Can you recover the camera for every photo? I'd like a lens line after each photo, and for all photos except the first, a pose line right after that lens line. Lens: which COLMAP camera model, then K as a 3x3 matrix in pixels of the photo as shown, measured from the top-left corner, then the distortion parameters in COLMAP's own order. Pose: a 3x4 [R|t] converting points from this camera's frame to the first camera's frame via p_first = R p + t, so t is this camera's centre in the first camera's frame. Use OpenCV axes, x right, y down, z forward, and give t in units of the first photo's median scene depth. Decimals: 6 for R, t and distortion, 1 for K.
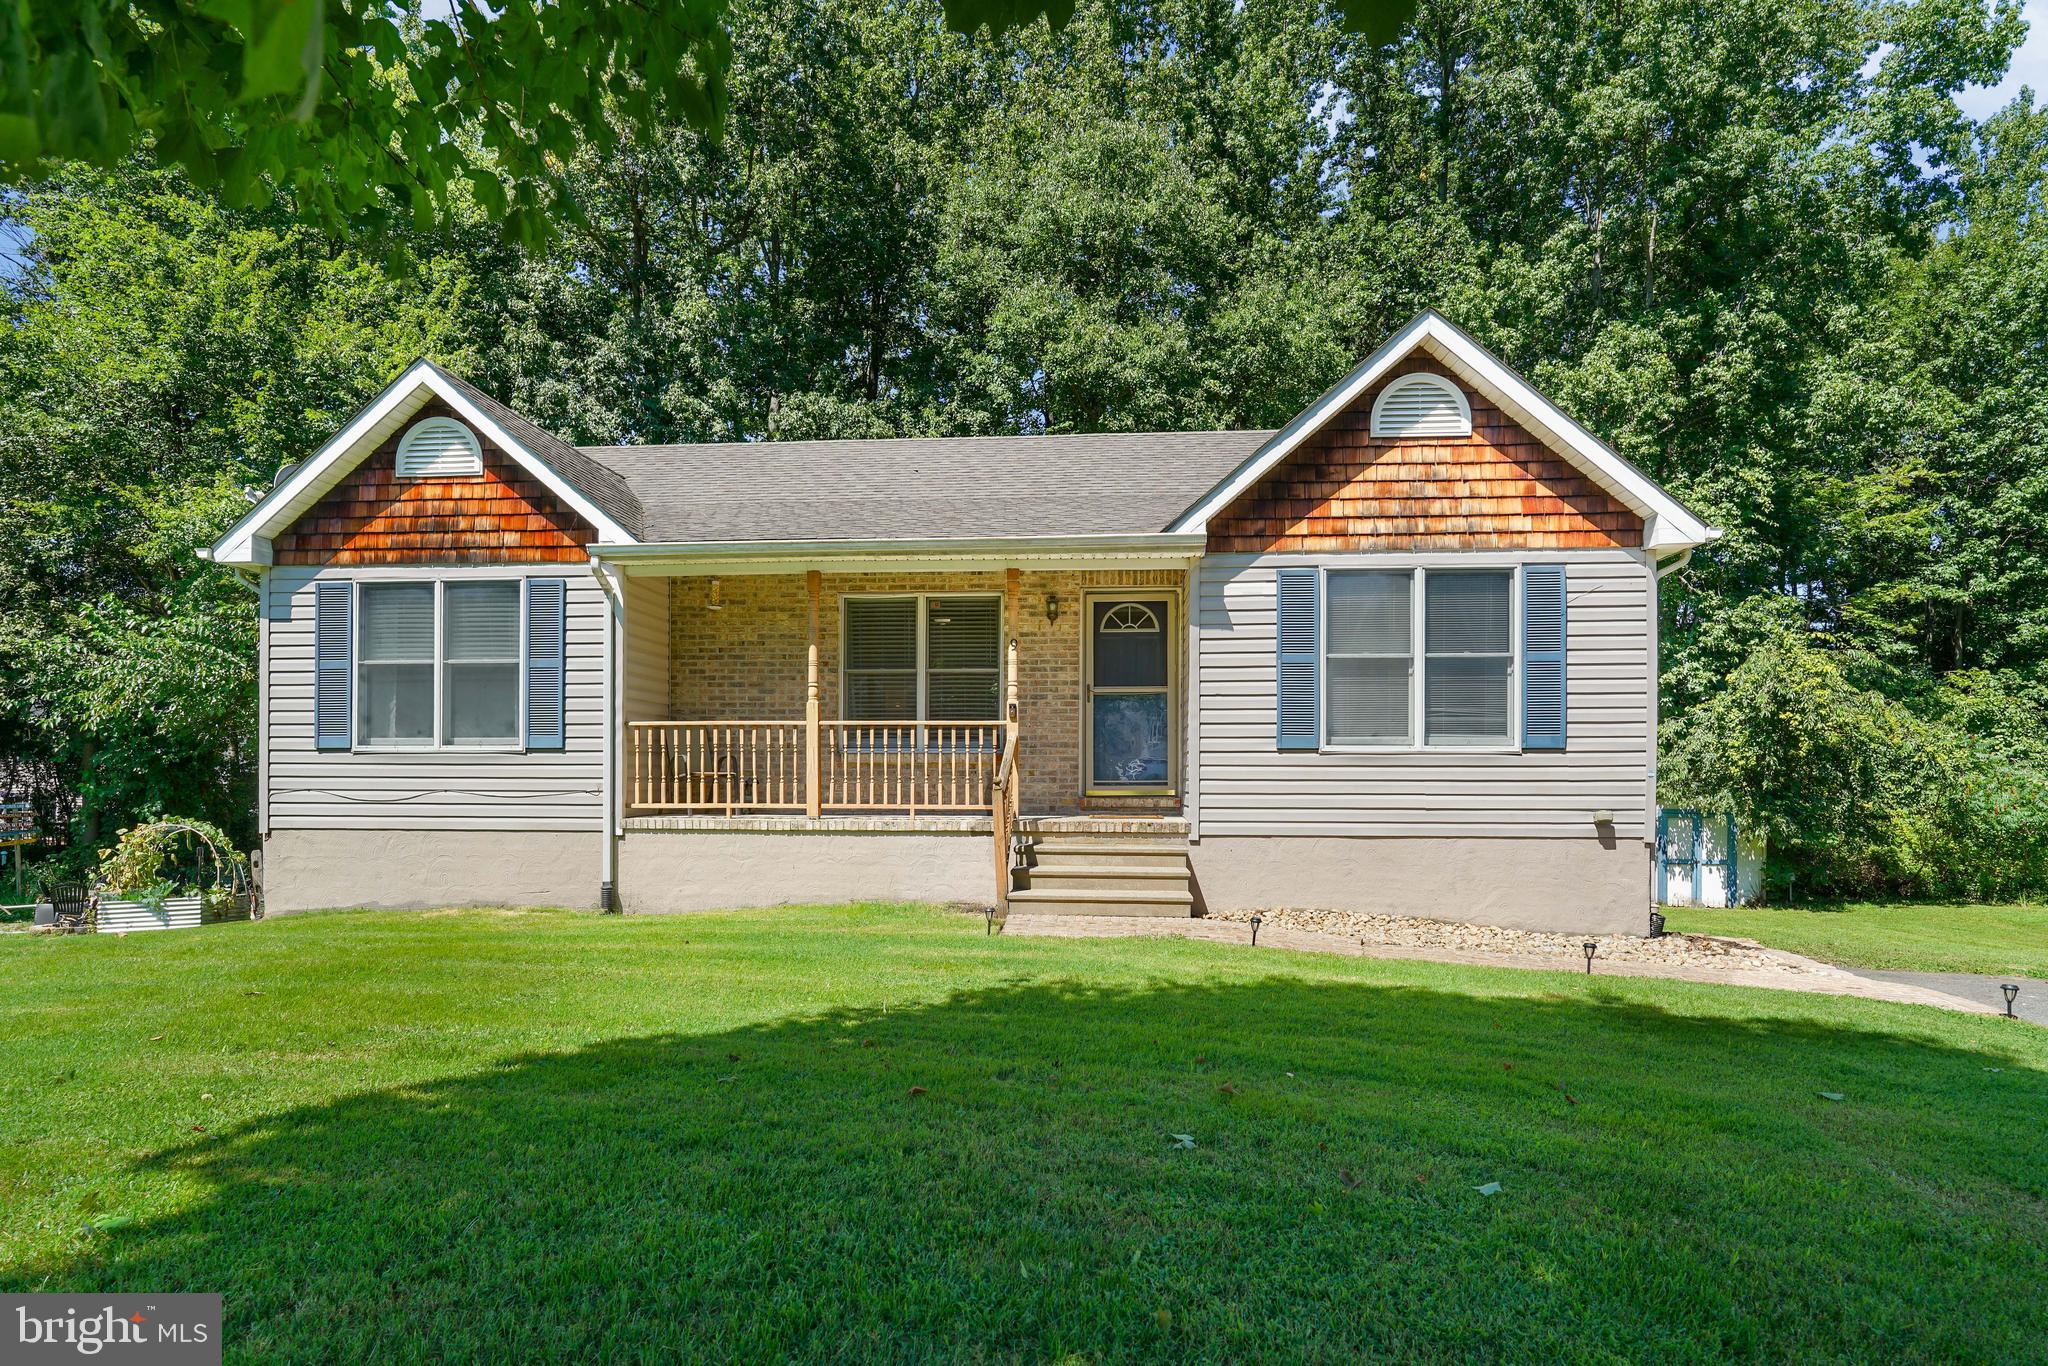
lens RADIAL K [[708.9, 0, 1025.1], [0, 708.9, 748.5], [0, 0, 1]] dist [-0.010933, -0.000077]
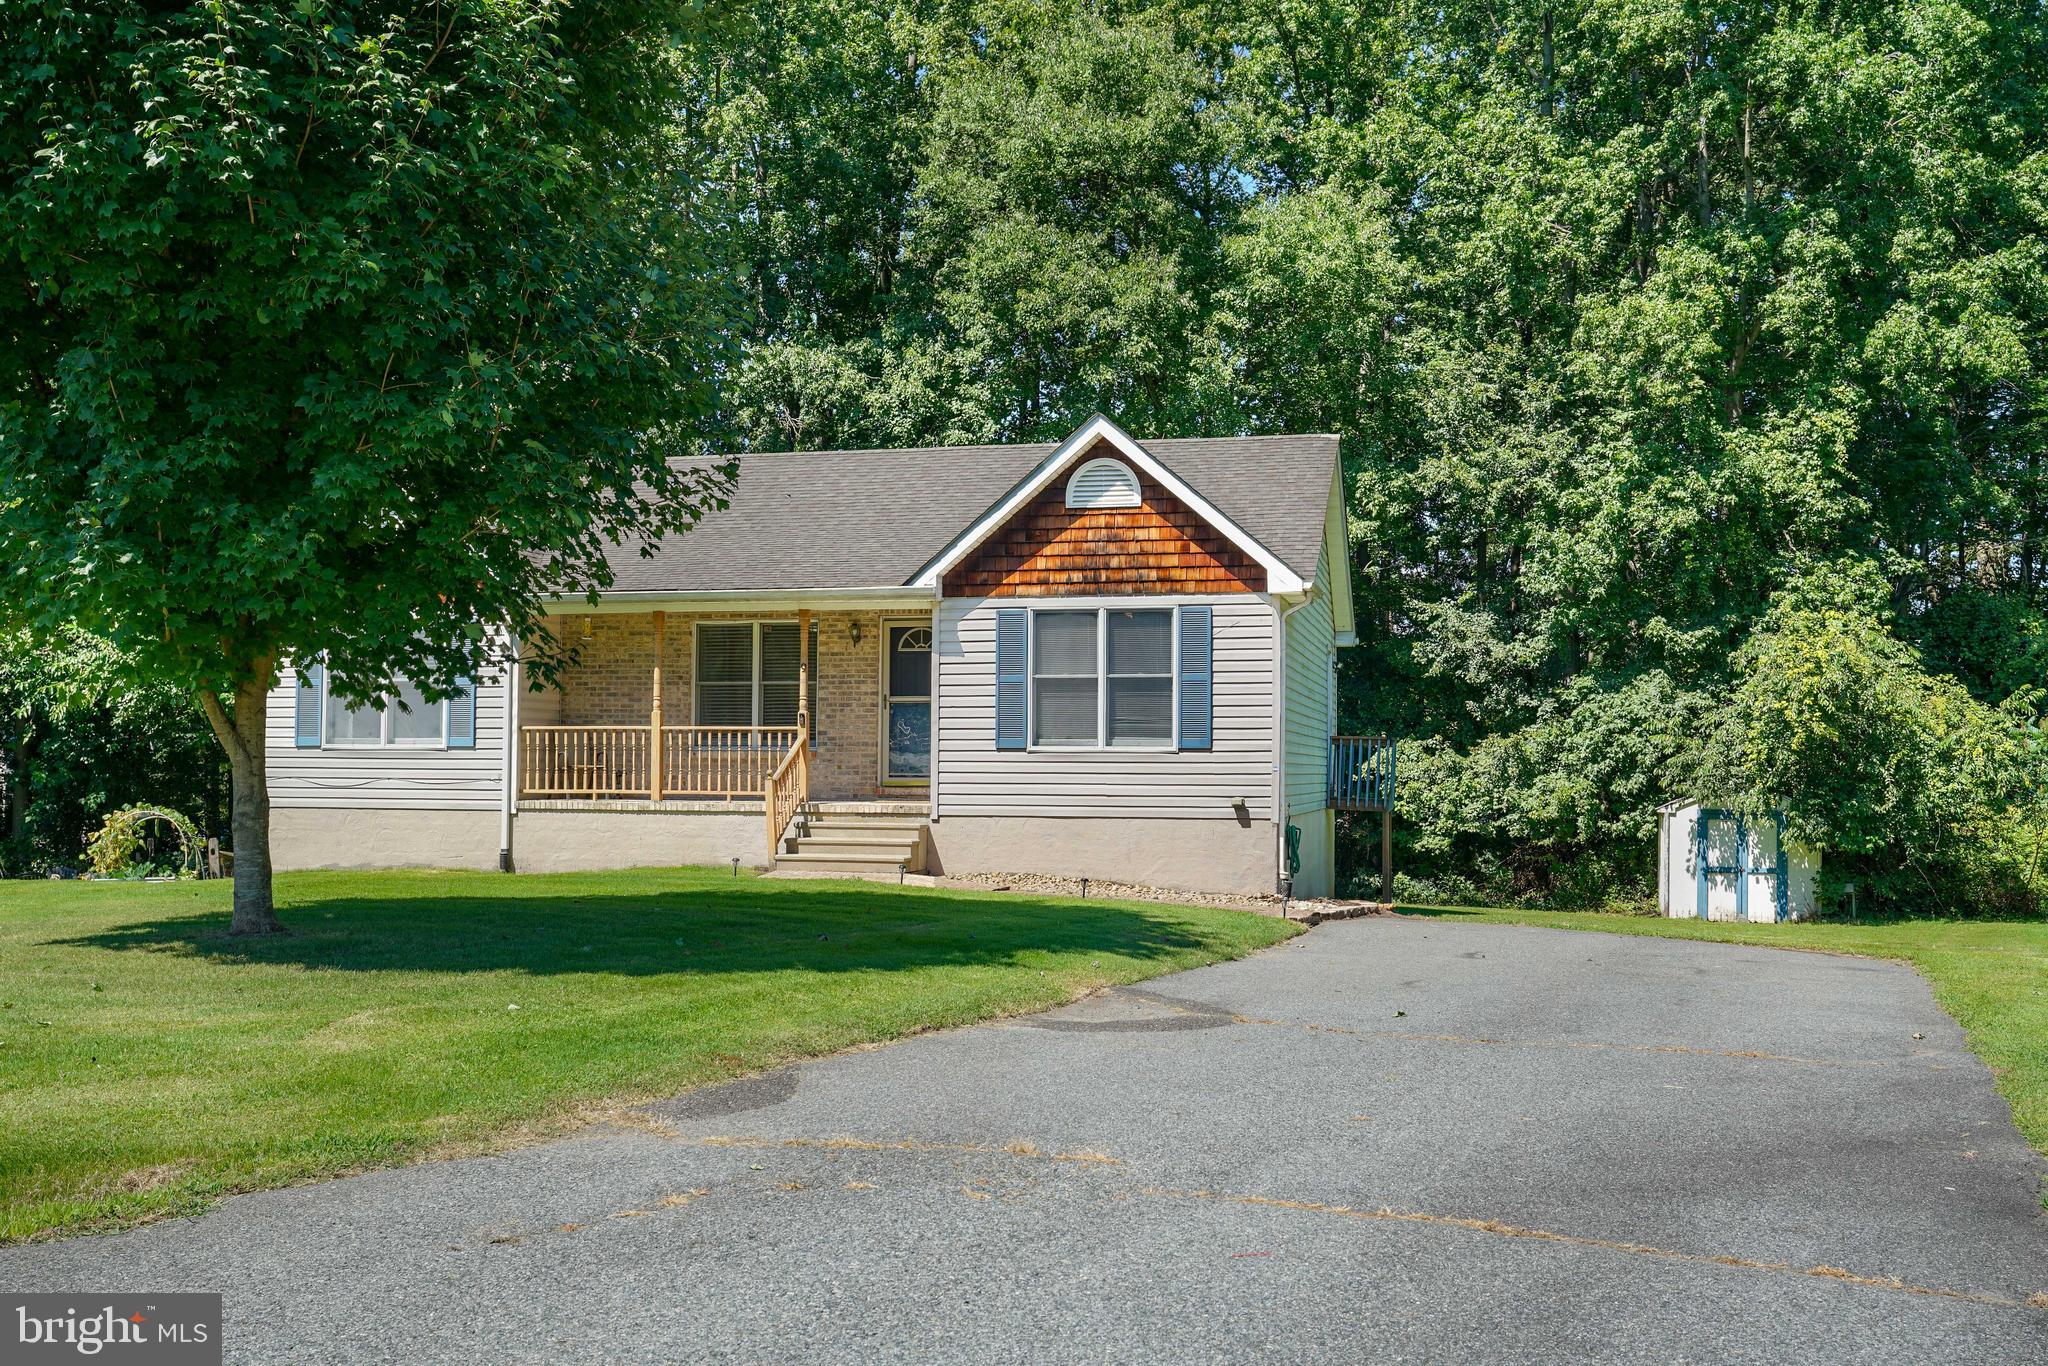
lens RADIAL K [[920.5, 0, 1027.4], [0, 920.5, 712.0], [0, 0, 1]] dist [-0.014514, 0.005556]
pose [[0.997127, -0.002023, -0.075726, 0.498945], [0.000296, 0.999740, -0.022816, -0.026147], [0.075752, 0.022728, 0.996868, -0.619735]]
